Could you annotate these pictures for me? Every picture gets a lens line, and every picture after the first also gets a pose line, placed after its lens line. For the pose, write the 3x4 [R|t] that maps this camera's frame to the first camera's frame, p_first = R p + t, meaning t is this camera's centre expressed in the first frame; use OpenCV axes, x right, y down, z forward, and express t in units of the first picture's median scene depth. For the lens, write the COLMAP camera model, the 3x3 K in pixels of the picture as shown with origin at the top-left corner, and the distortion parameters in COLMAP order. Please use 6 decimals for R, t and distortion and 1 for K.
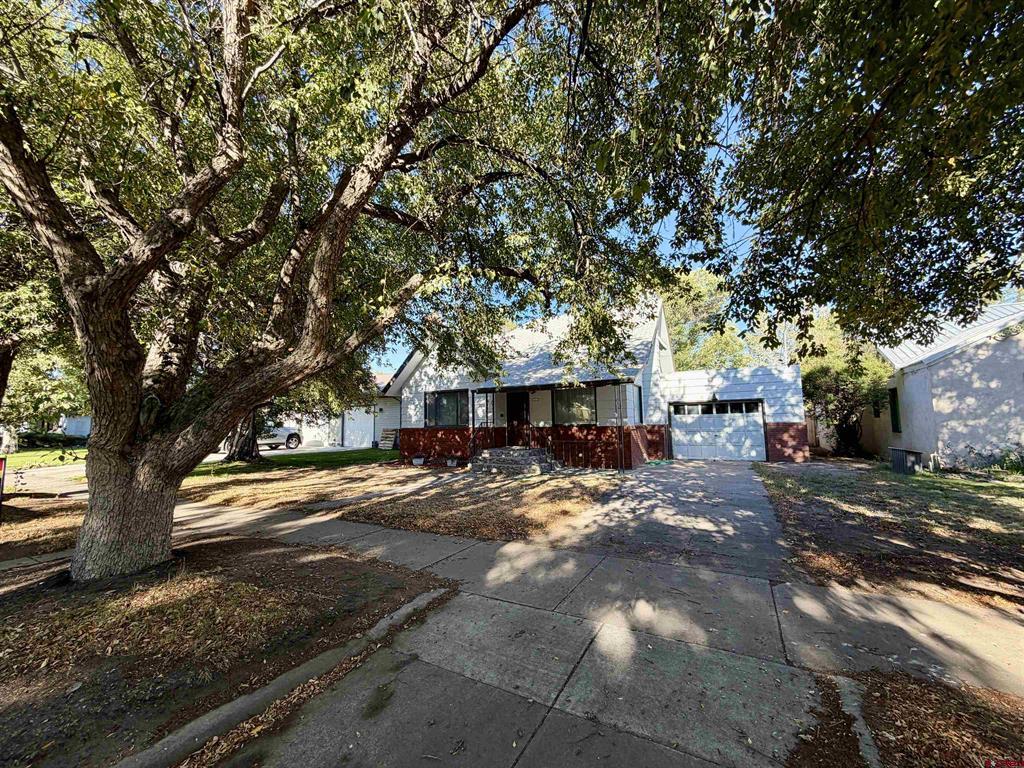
lens RADIAL K [[408.6, 0, 508.4], [0, 408.6, 384.8], [0, 0, 1]] dist [-0.000439, -0.000186]
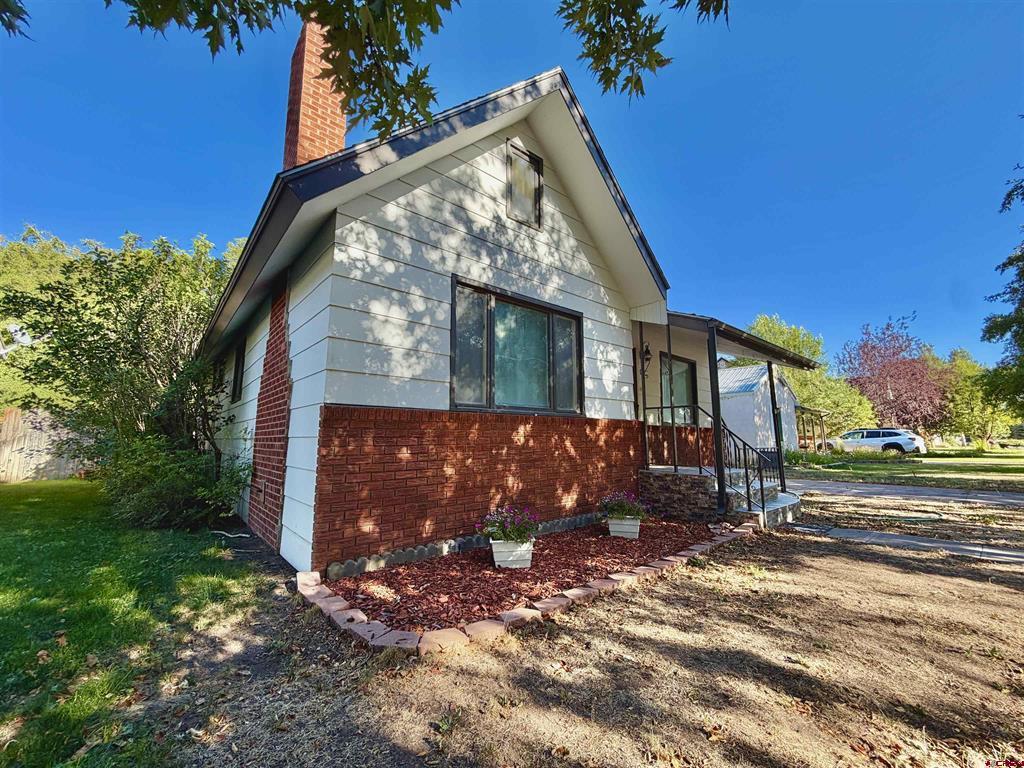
lens RADIAL K [[408.6, 0, 508.4], [0, 408.6, 384.8], [0, 0, 1]] dist [-0.000439, -0.000186]
pose [[0.356554, 0.143415, 0.923202, -0.461760], [-0.087276, 0.988940, -0.119920, 0.126767], [-0.930189, -0.037815, 0.365127, 0.939764]]
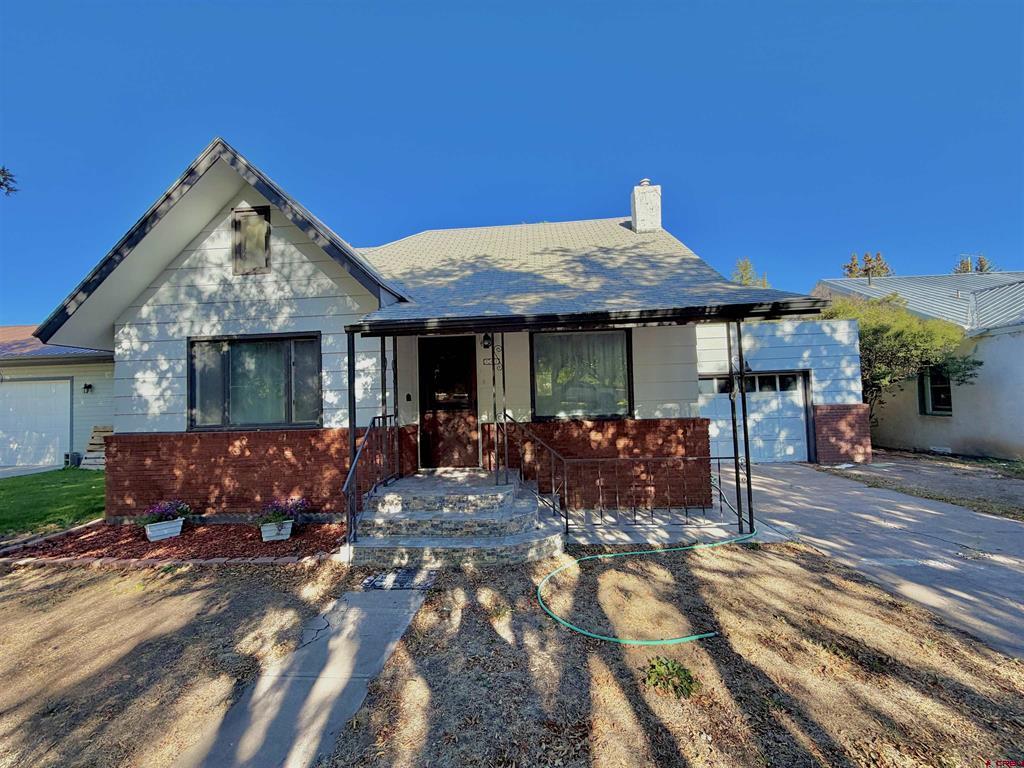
lens RADIAL K [[408.6, 0, 508.4], [0, 408.6, 384.8], [0, 0, 1]] dist [-0.000439, -0.000186]
pose [[0.908736, 0.005246, 0.417338, -0.099715], [-0.024009, 0.998922, 0.039723, 0.042684], [-0.416680, -0.046118, 0.907883, 0.569193]]
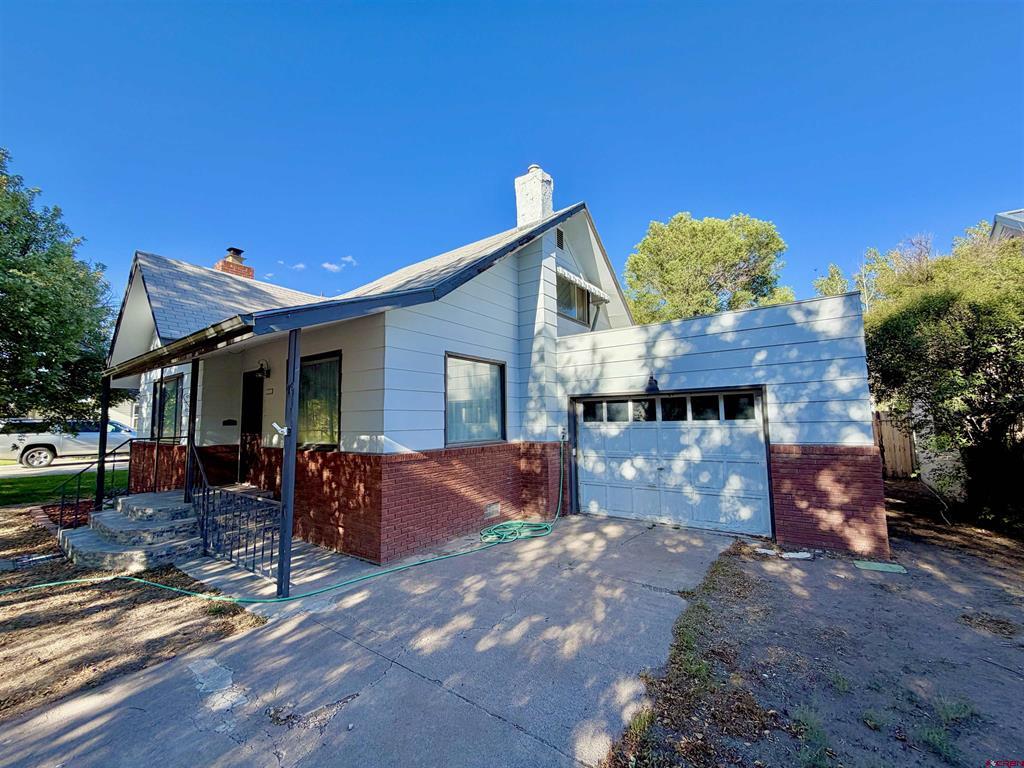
lens RADIAL K [[414.9, 0, 507.4], [0, 414.9, 386.6], [0, 0, 1]] dist [-0.004602, -0.000401]
pose [[0.992379, -0.004699, -0.123130, 0.397072], [0.006072, 0.999923, 0.010782, 0.029703], [0.123070, -0.011448, 0.992332, 0.530440]]
